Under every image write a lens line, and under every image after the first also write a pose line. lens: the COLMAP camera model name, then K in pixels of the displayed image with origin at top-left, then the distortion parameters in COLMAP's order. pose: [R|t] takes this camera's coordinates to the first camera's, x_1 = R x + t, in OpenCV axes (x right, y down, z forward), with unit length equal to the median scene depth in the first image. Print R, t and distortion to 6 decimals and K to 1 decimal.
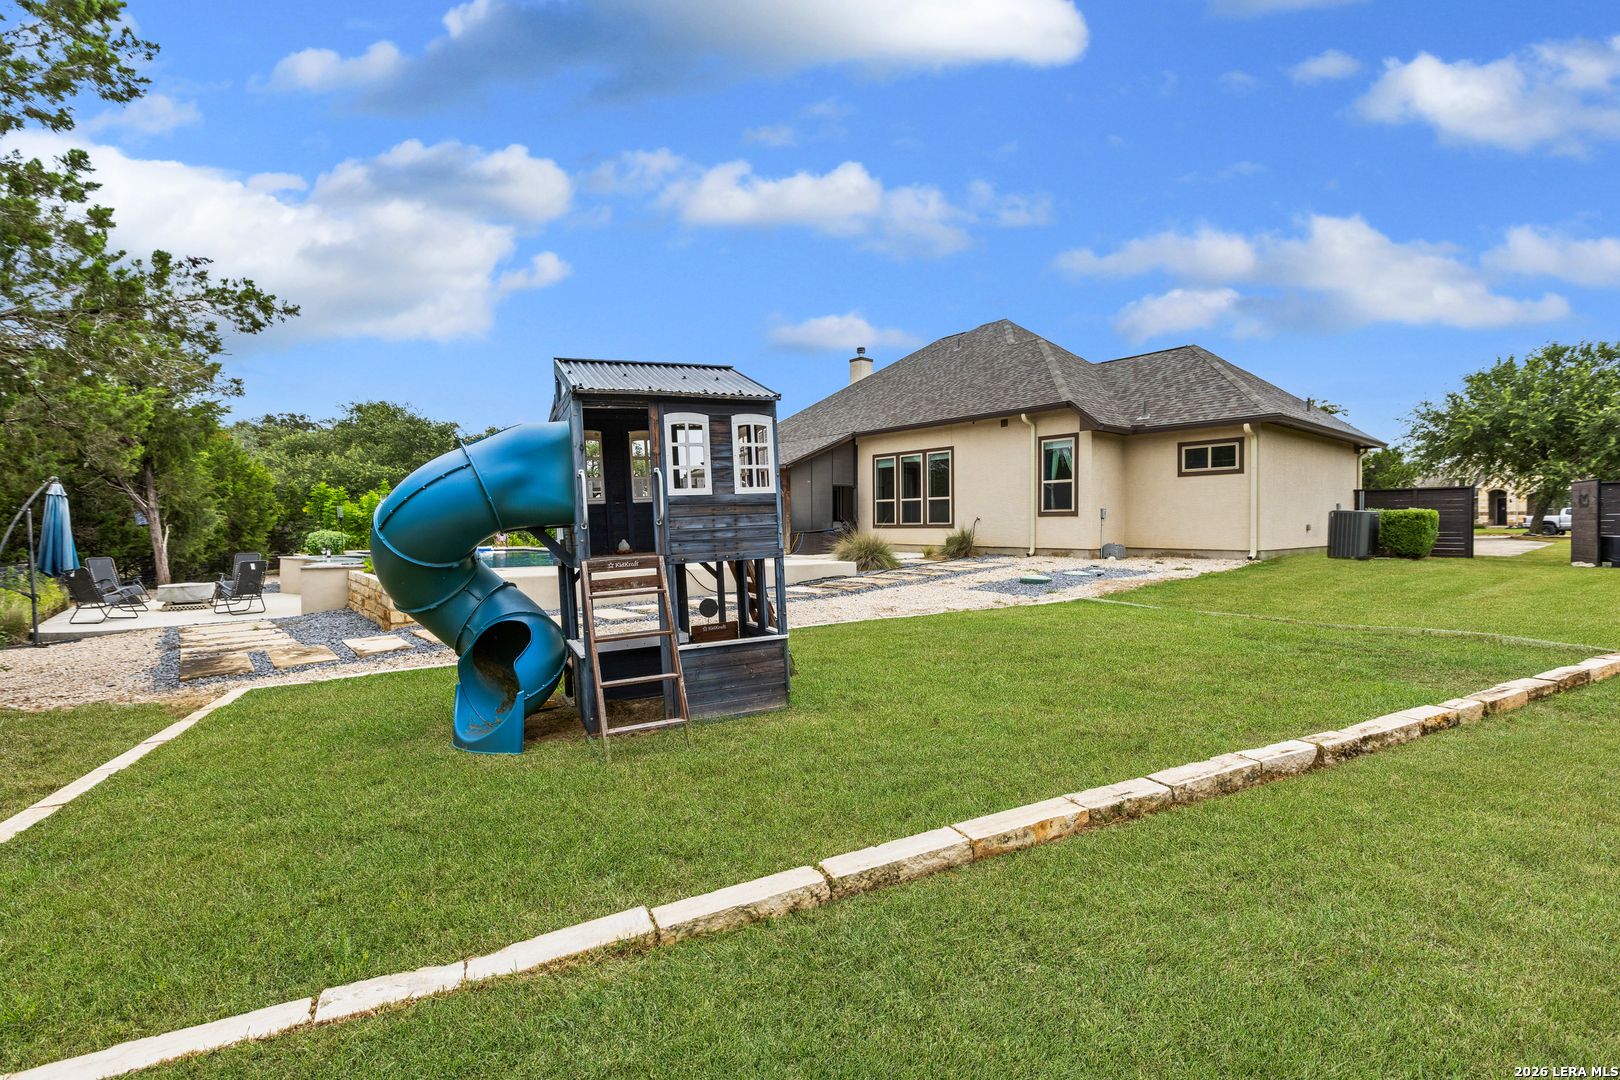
lens RADIAL K [[719.9, 0, 808.3], [0, 719.9, 539.2], [0, 0, 1]] dist [0.003673, 0.000601]
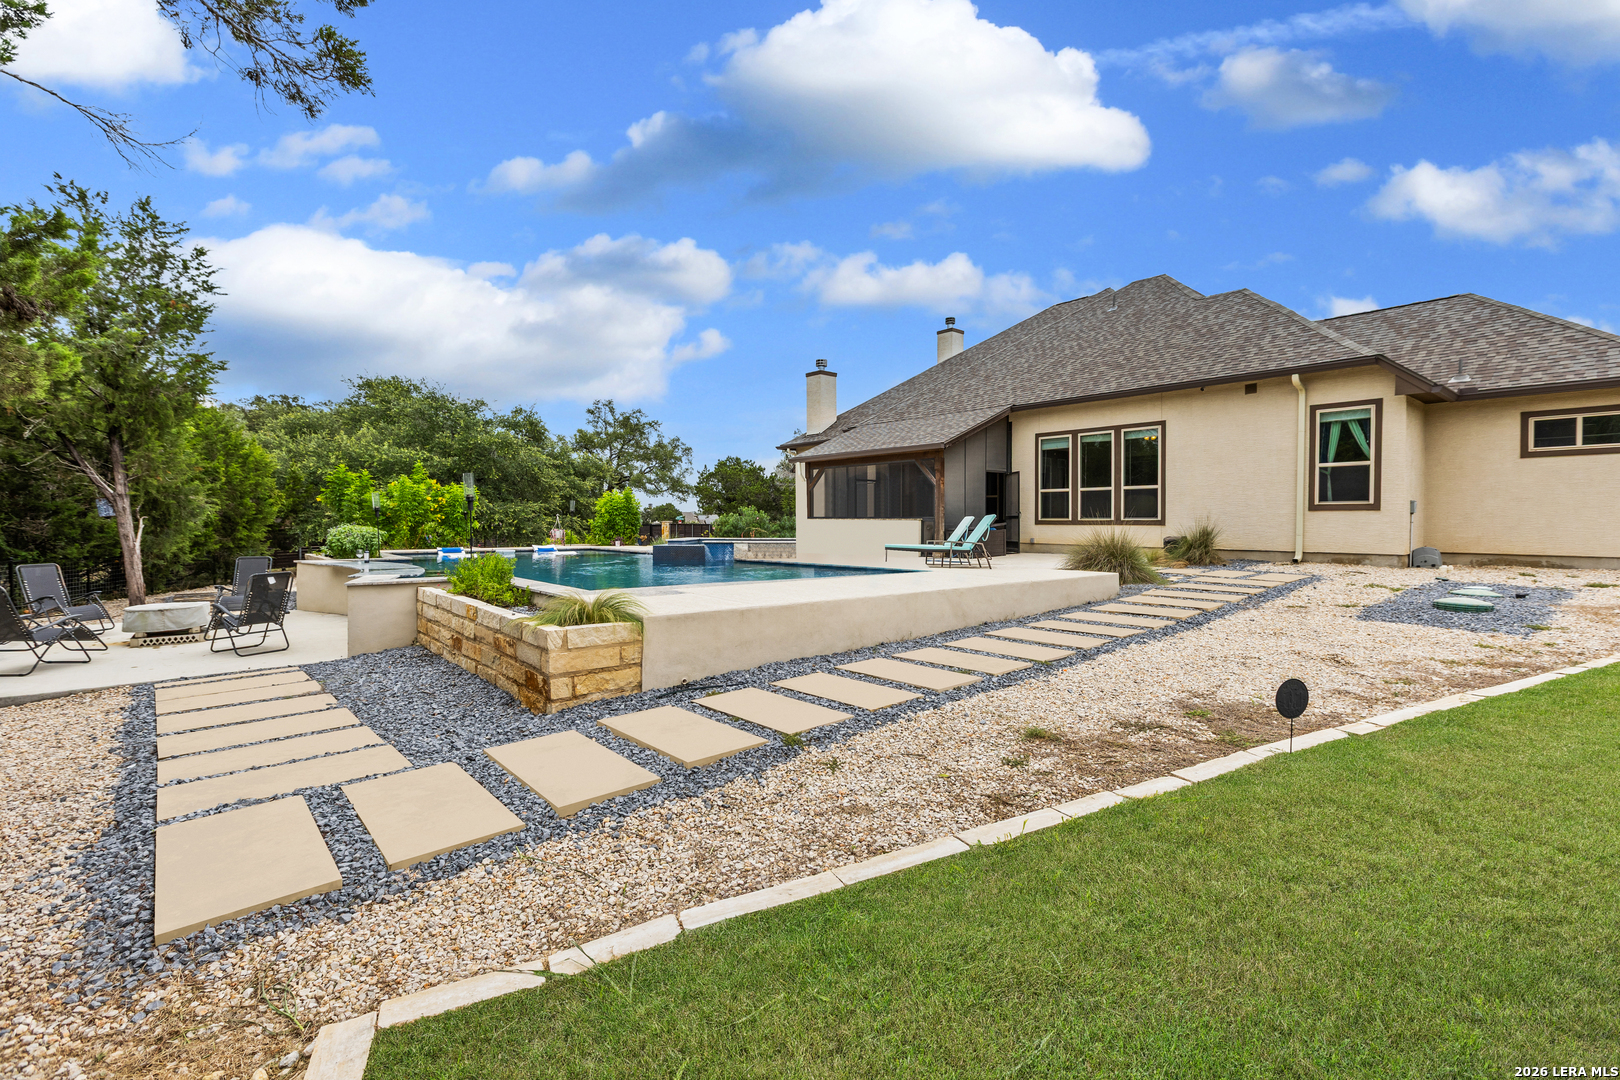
lens RADIAL K [[719.9, 0, 811.6], [0, 719.9, 536.7], [0, 0, 1]] dist [0.003673, 0.000601]
pose [[0.999814, 0.003924, 0.018871, -0.192442], [-0.003995, 0.999985, 0.003765, -0.004323], [-0.018856, -0.003840, 0.999815, 0.221654]]
